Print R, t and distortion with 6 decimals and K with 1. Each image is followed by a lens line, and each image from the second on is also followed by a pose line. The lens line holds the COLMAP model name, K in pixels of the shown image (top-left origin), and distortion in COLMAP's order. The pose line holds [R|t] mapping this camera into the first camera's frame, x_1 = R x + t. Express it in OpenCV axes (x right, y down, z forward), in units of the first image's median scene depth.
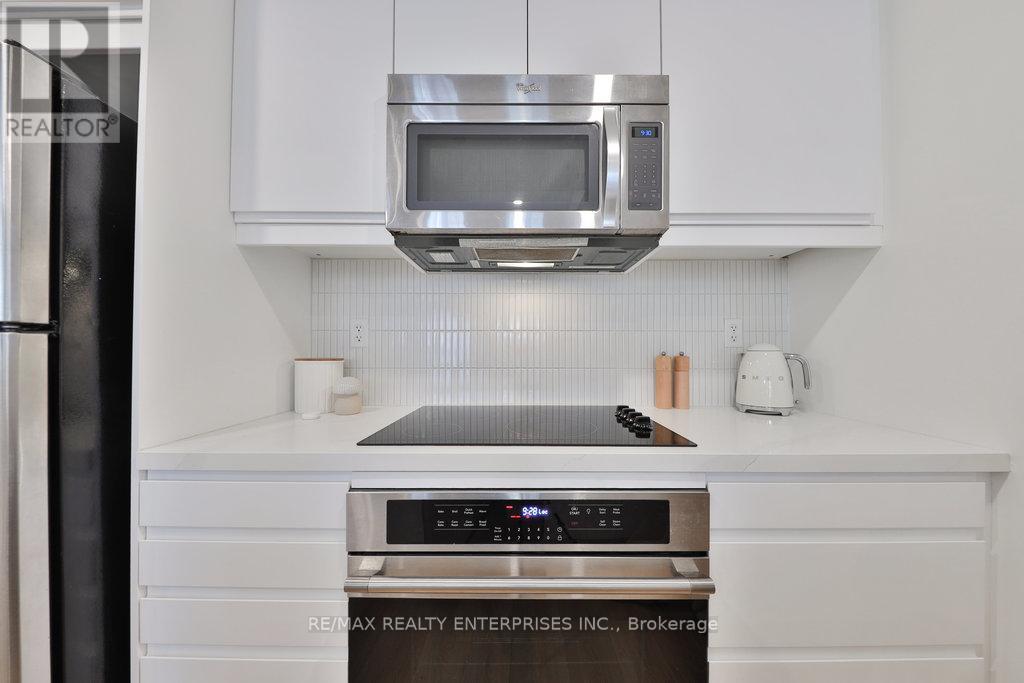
lens RADIAL K [[350.7, 0, 517.9], [0, 350.7, 349.0], [0, 0, 1]] dist [-0.004215, 0.000084]
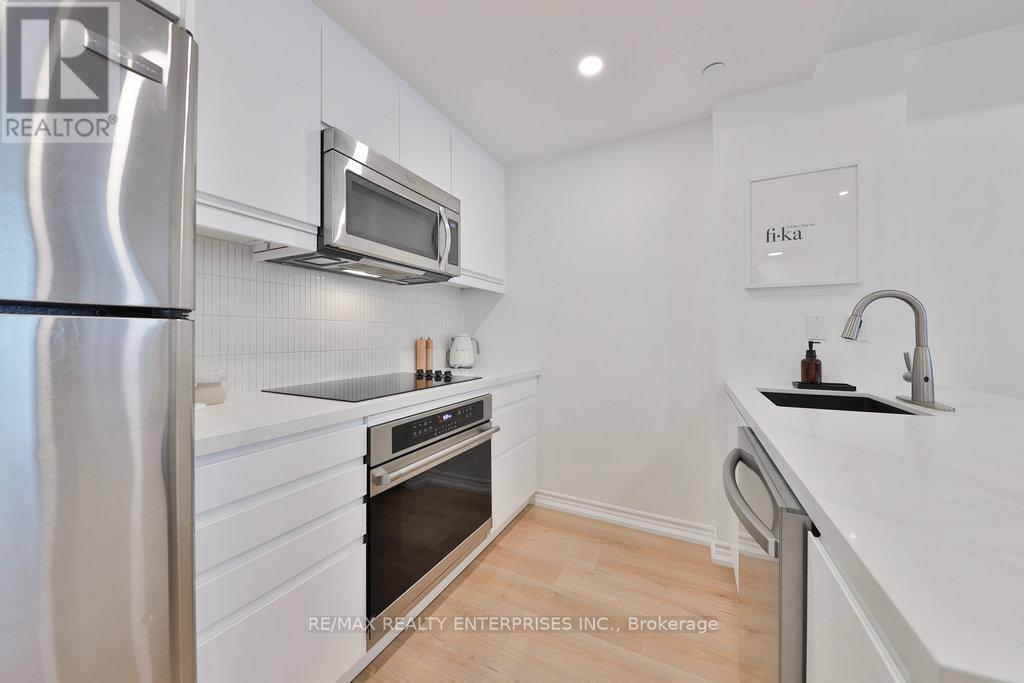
lens RADIAL K [[357.8, 0, 512.5], [0, 357.8, 333.5], [0, 0, 1]] dist [-0.007269, -0.000098]
pose [[0.457285, 0.005779, 0.889301, -1.262965], [-0.001183, 0.999982, -0.005890, 0.000252], [-0.889319, 0.001641, 0.457284, -0.211575]]
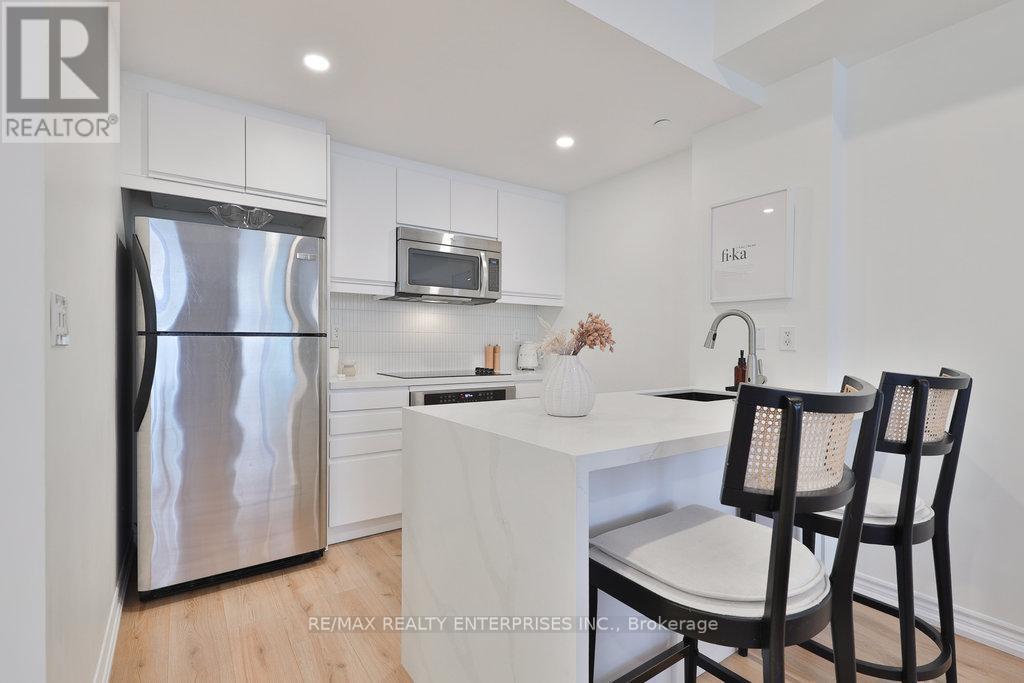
lens RADIAL K [[484.6, 0, 515.3], [0, 484.6, 344.6], [0, 0, 1]] dist [0.000236, 0.000137]
pose [[0.826916, 0.005321, 0.562300, -1.587569], [-0.009818, 0.999939, 0.004976, -0.006339], [-0.562240, -0.009635, 0.826918, -2.172718]]
